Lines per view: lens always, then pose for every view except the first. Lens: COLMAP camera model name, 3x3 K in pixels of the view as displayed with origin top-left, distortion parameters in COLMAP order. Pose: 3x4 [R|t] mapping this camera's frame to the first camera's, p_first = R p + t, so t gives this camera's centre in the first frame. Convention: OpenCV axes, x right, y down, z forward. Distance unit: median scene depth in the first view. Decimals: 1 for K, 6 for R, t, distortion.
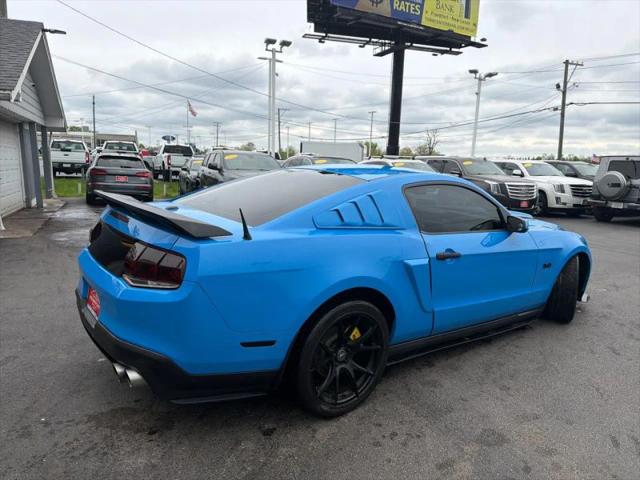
lens RADIAL K [[451.6, 0, 325.1], [0, 451.6, 239.7], [0, 0, 1]] dist [0.027620, -0.041838]
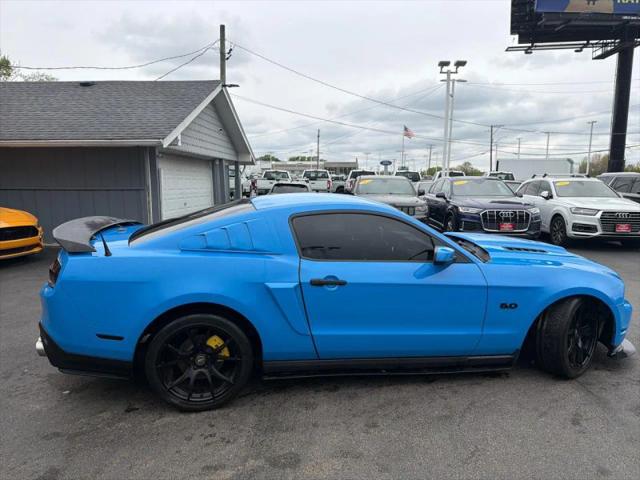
lens RADIAL K [[451.6, 0, 323.7], [0, 451.6, 243.1], [0, 0, 1]] dist [0.027620, -0.041838]
pose [[0.889445, 0.034948, -0.455705, 0.518553], [-0.052863, 0.998247, -0.026623, -0.018651], [0.453976, 0.047770, 0.889733, 0.058622]]
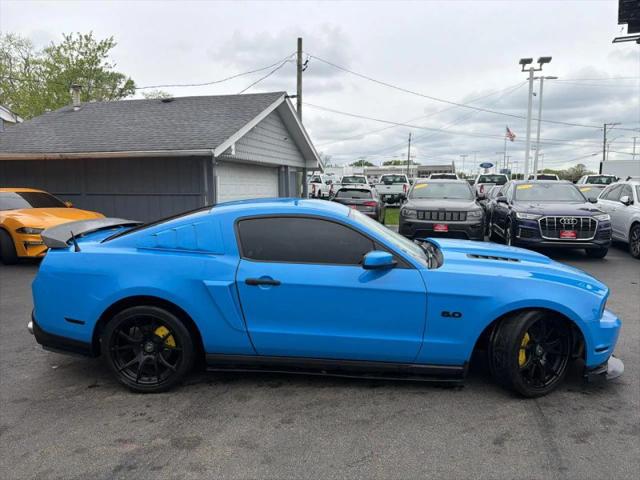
lens RADIAL K [[451.6, 0, 320.5], [0, 451.6, 235.7], [0, 0, 1]] dist [0.027620, -0.041838]
pose [[0.769624, 0.038195, -0.637354, 0.762085], [-0.081434, 0.995929, -0.038651, -0.032694], [0.633283, 0.081649, 0.769601, 0.175709]]
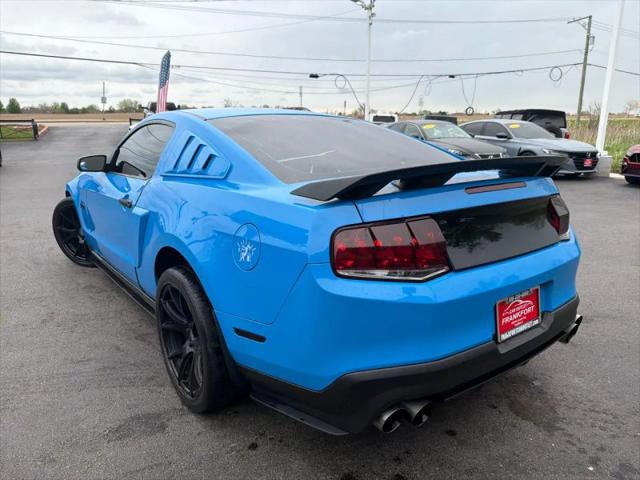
lens RADIAL K [[451.6, 0, 319.5], [0, 451.6, 236.4], [0, 0, 1]] dist [0.027620, -0.041838]
pose [[0.009763, -0.279369, 0.960134, -0.699436], [0.172057, 0.946329, 0.273603, -0.132409], [-0.985039, 0.162527, 0.057306, 0.759945]]
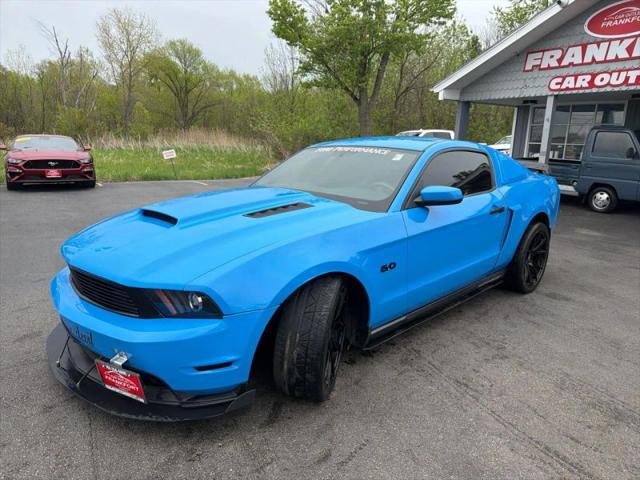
lens RADIAL K [[451.6, 0, 326.1], [0, 451.6, 242.8], [0, 0, 1]] dist [0.027620, -0.041838]
pose [[-0.990152, -0.040283, -0.134074, 0.353447], [-0.088906, 0.920729, 0.379939, -0.288546], [0.108141, 0.388117, -0.915243, 1.825952]]
